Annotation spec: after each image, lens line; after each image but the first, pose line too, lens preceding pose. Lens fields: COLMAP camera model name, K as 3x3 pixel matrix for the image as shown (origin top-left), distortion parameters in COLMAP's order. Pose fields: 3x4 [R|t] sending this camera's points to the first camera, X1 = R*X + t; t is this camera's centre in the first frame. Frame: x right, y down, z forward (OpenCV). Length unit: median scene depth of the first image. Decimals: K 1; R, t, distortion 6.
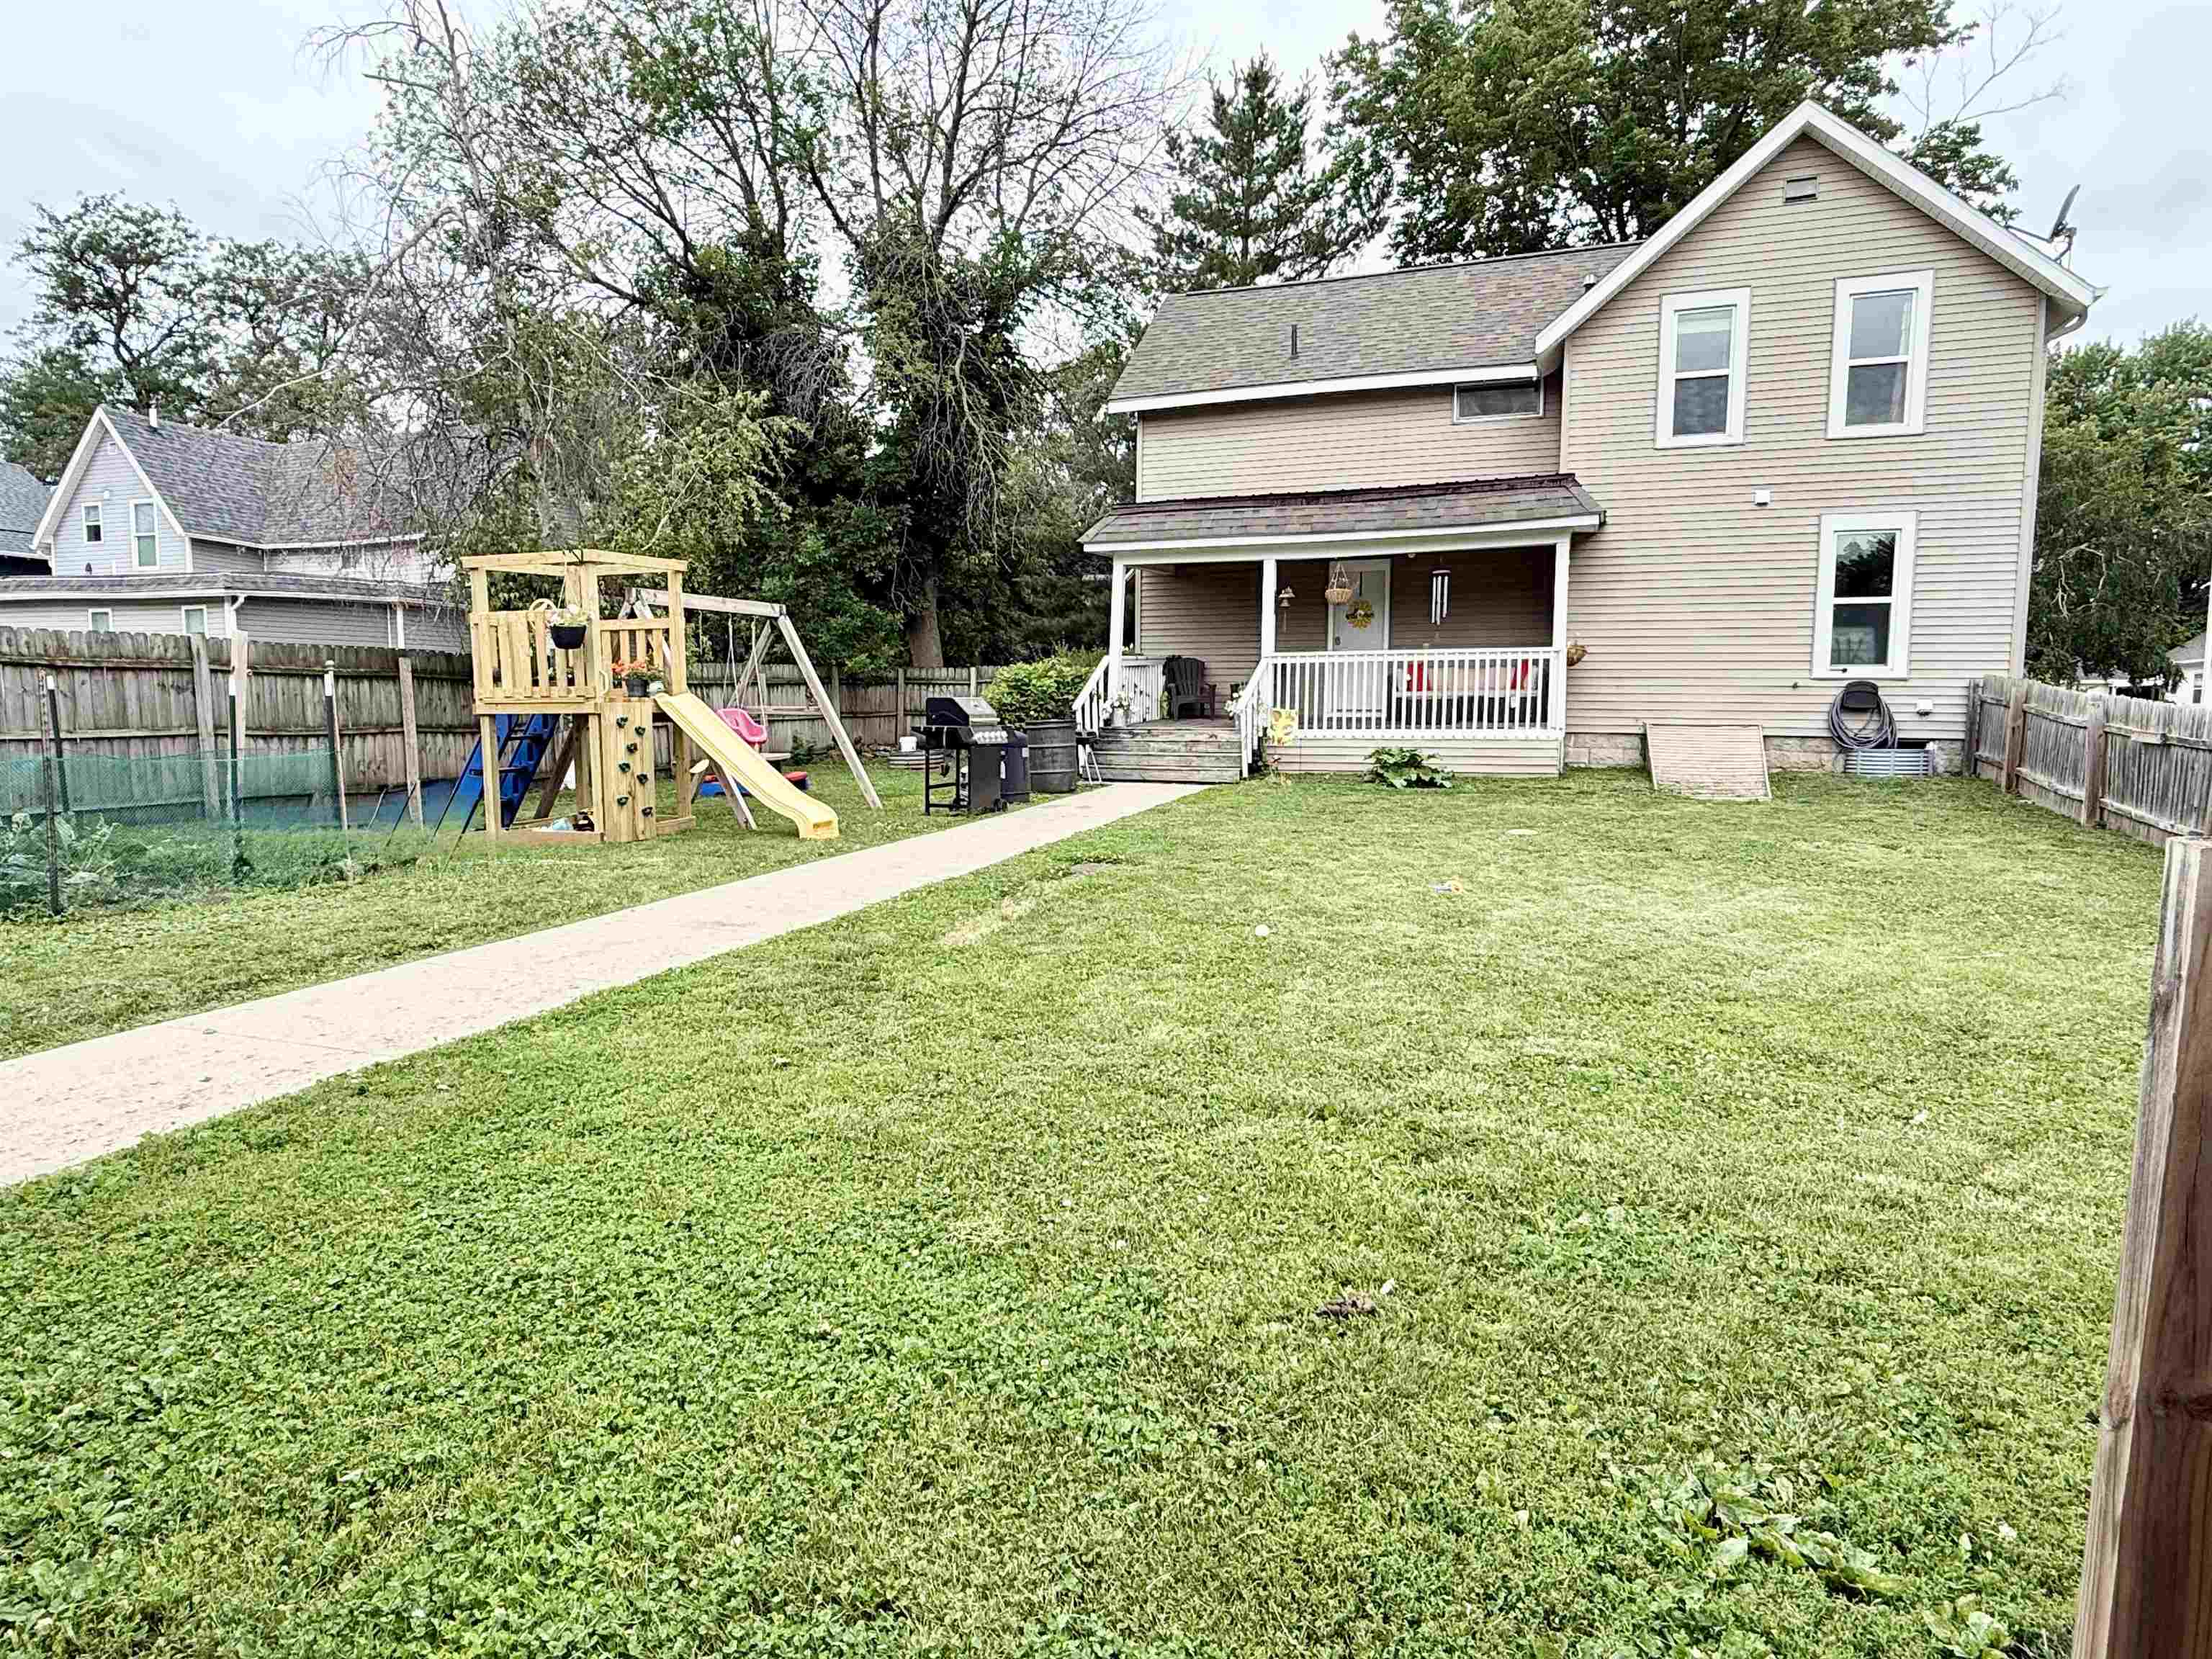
lens RADIAL K [[1272.9, 0, 1103.1], [0, 1272.9, 833.9], [0, 0, 1]] dist [0.005199, 0.000540]
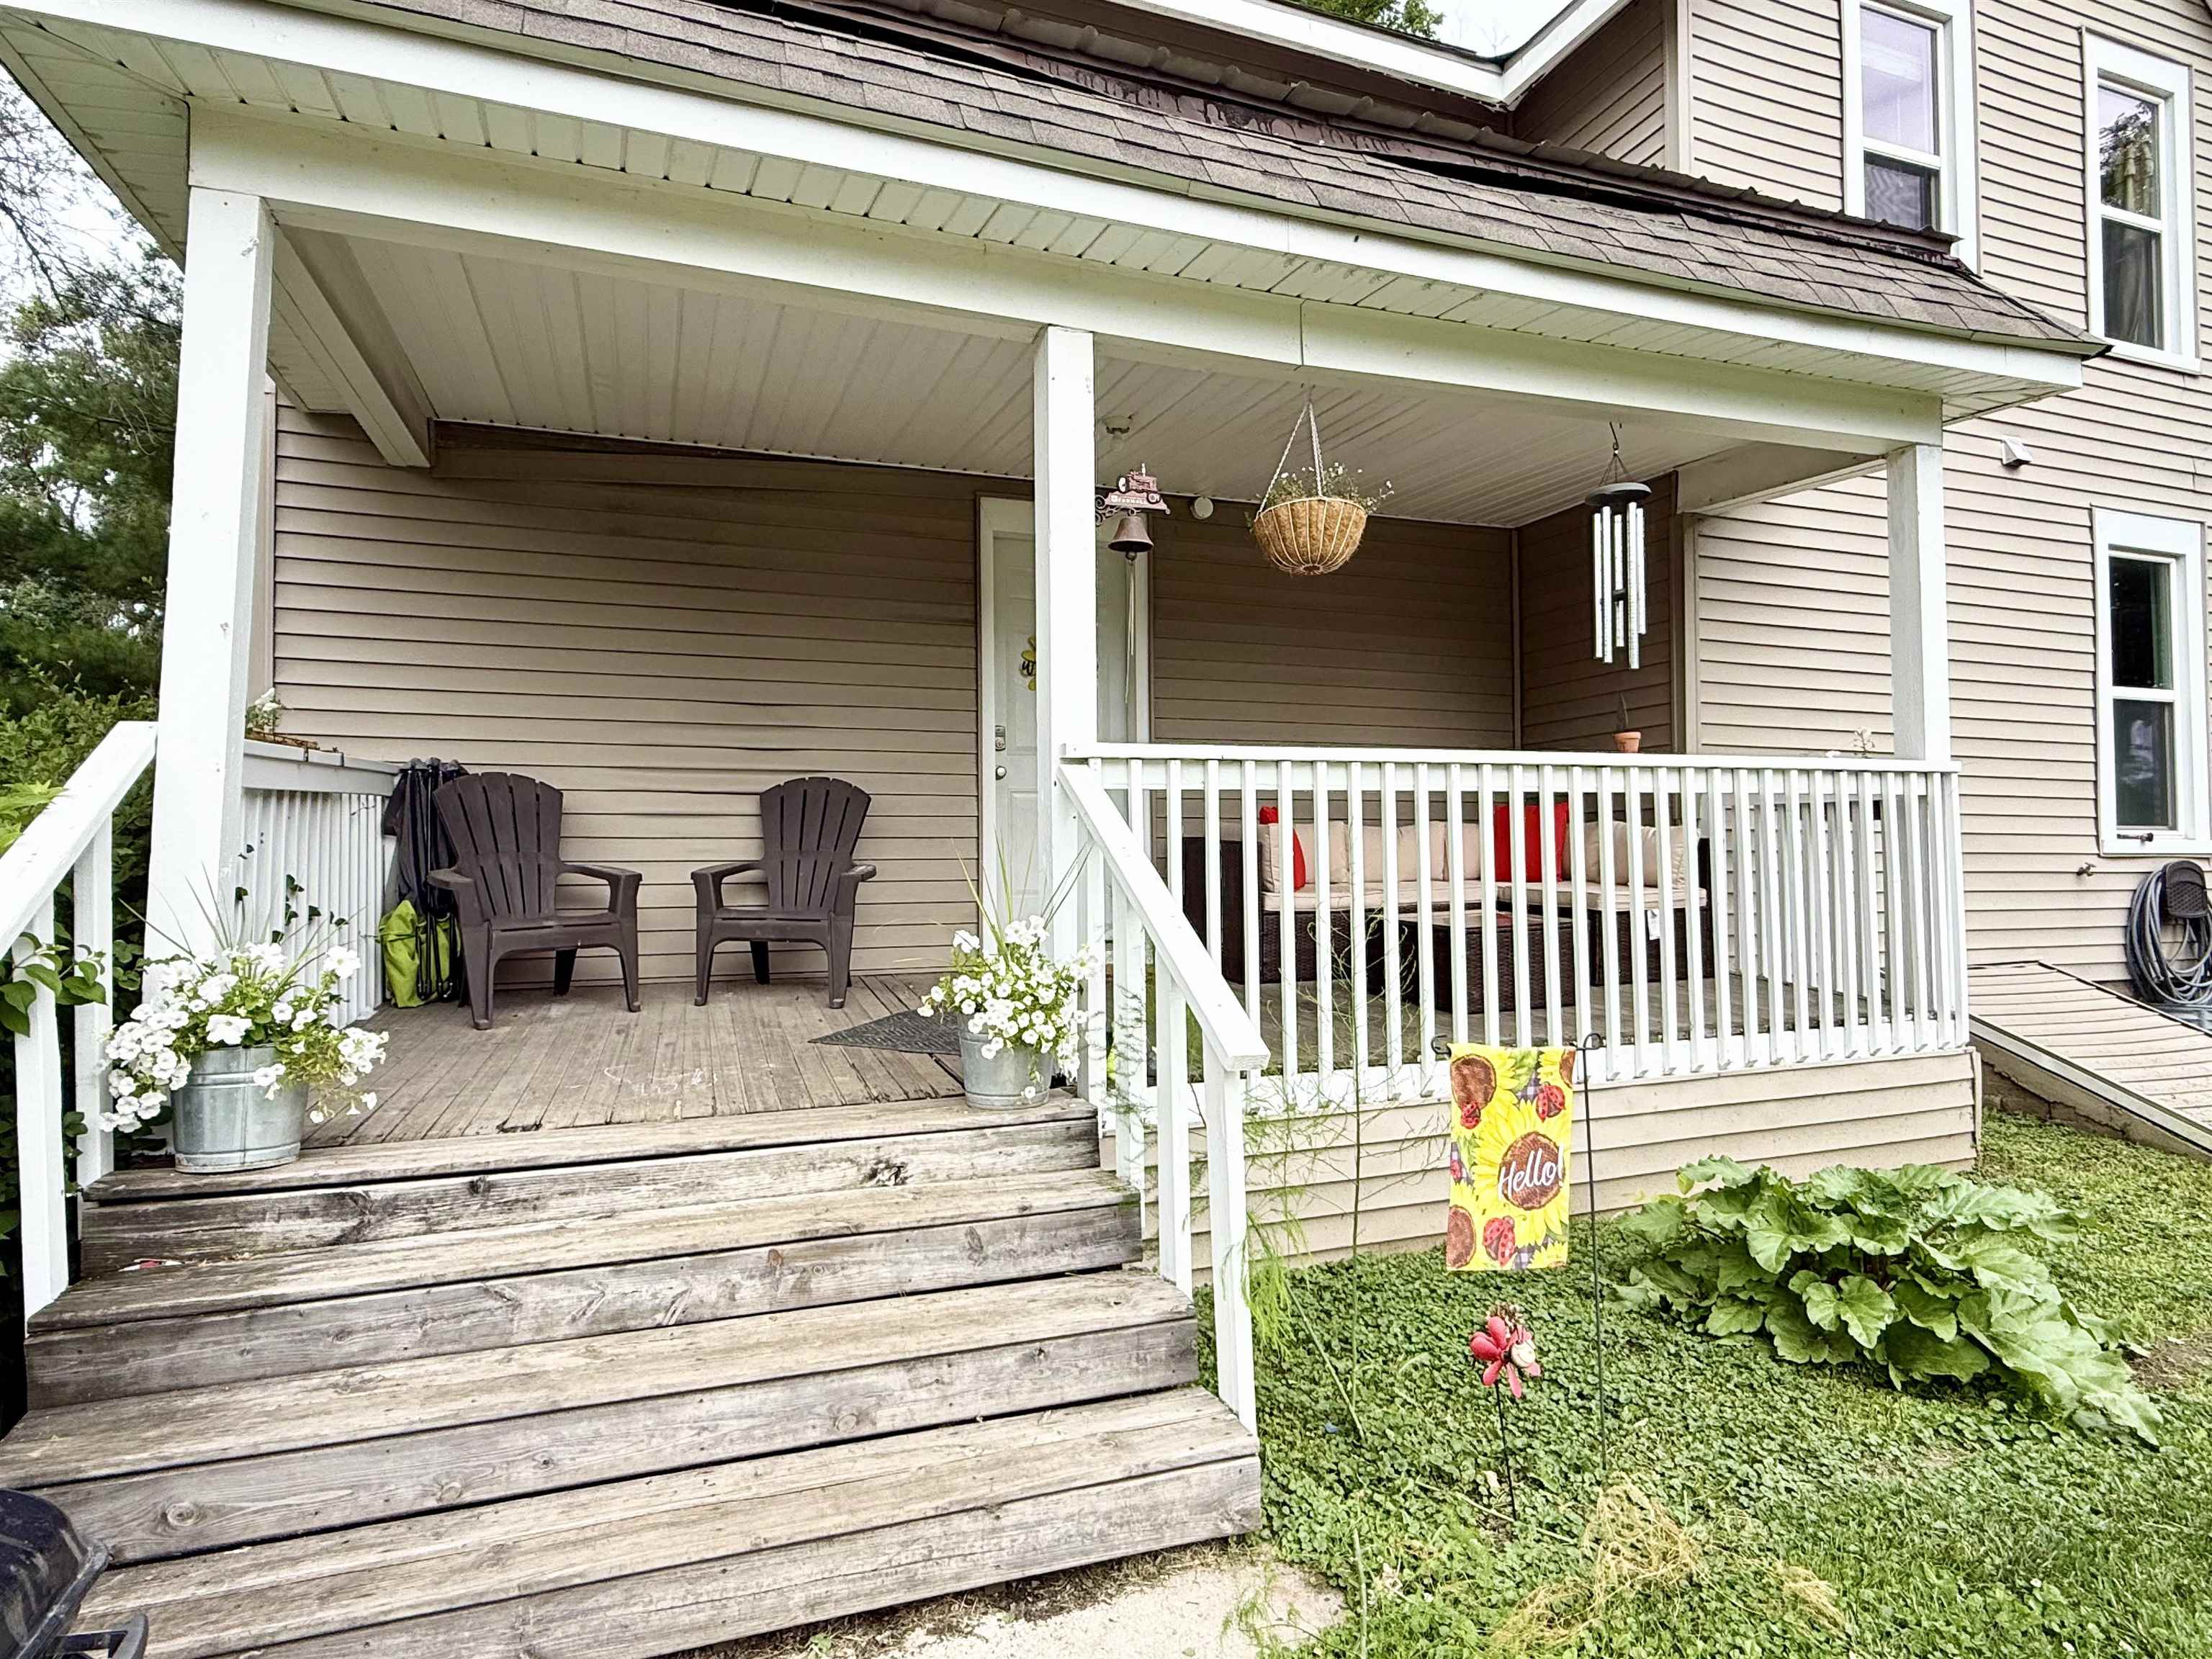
lens RADIAL K [[1231.9, 0, 1102.4], [0, 1231.9, 828.8], [0, 0, 1]] dist [-0.001360, -0.000349]
pose [[0.764045, 0.011814, 0.645055, -0.004598], [0.073766, 0.991676, -0.105535, -0.104585], [-0.640932, 0.128216, 0.756814, 0.841673]]
